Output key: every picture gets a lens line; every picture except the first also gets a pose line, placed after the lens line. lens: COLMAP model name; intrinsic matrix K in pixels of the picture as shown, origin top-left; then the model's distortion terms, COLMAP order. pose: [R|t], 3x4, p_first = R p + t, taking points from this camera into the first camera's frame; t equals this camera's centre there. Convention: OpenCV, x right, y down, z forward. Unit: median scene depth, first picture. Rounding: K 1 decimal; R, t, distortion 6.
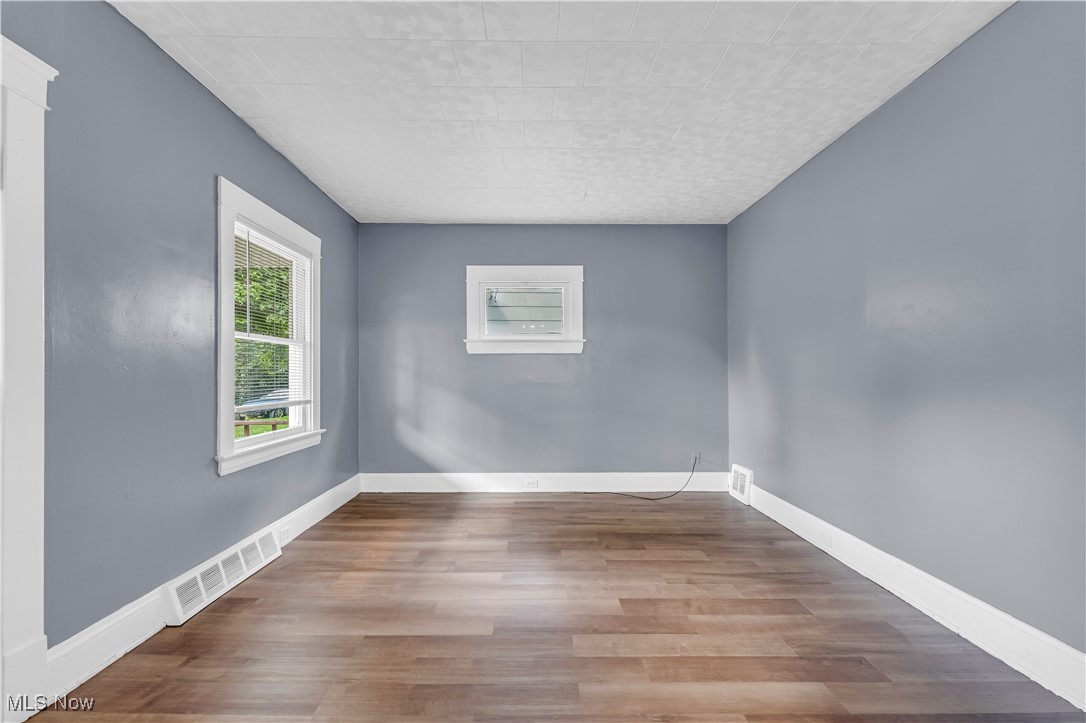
lens RADIAL K [[433.9, 0, 539.3], [0, 433.9, 371.0], [0, 0, 1]] dist [-0.000279, -0.000233]
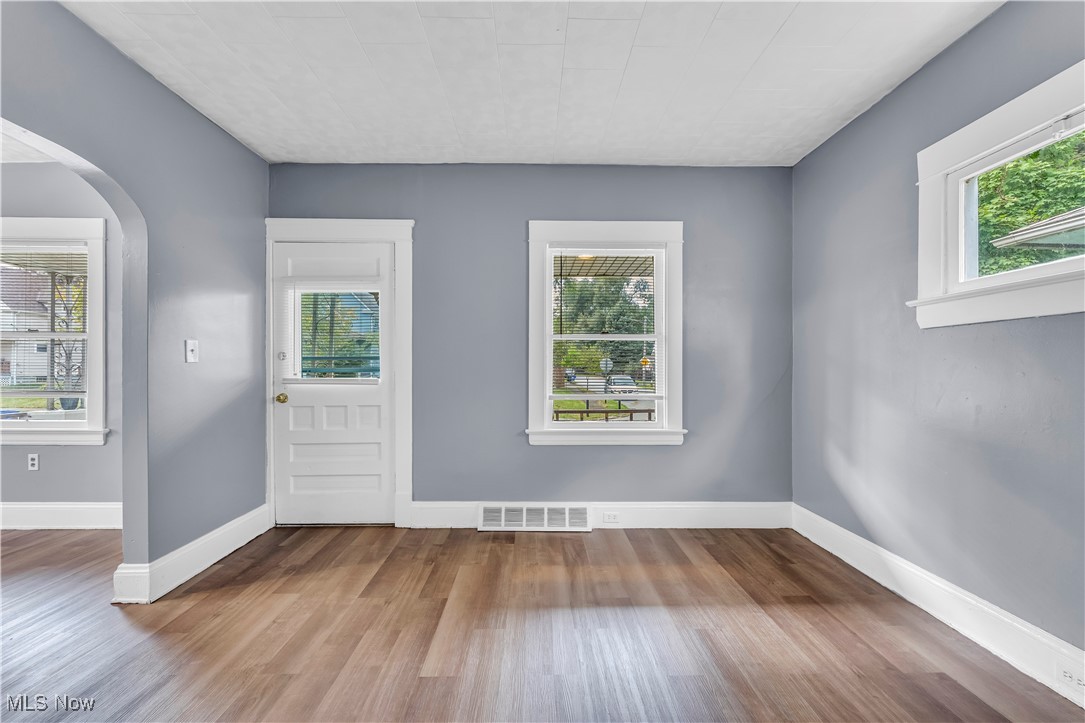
lens RADIAL K [[437.9, 0, 537.5], [0, 437.9, 369.0], [0, 0, 1]] dist [0.001012, 0.000339]
pose [[0.003171, -0.001393, -0.999994, 0.589784], [0.004401, 0.999989, -0.001379, 0.010233], [0.999985, -0.004396, 0.003177, 0.975258]]
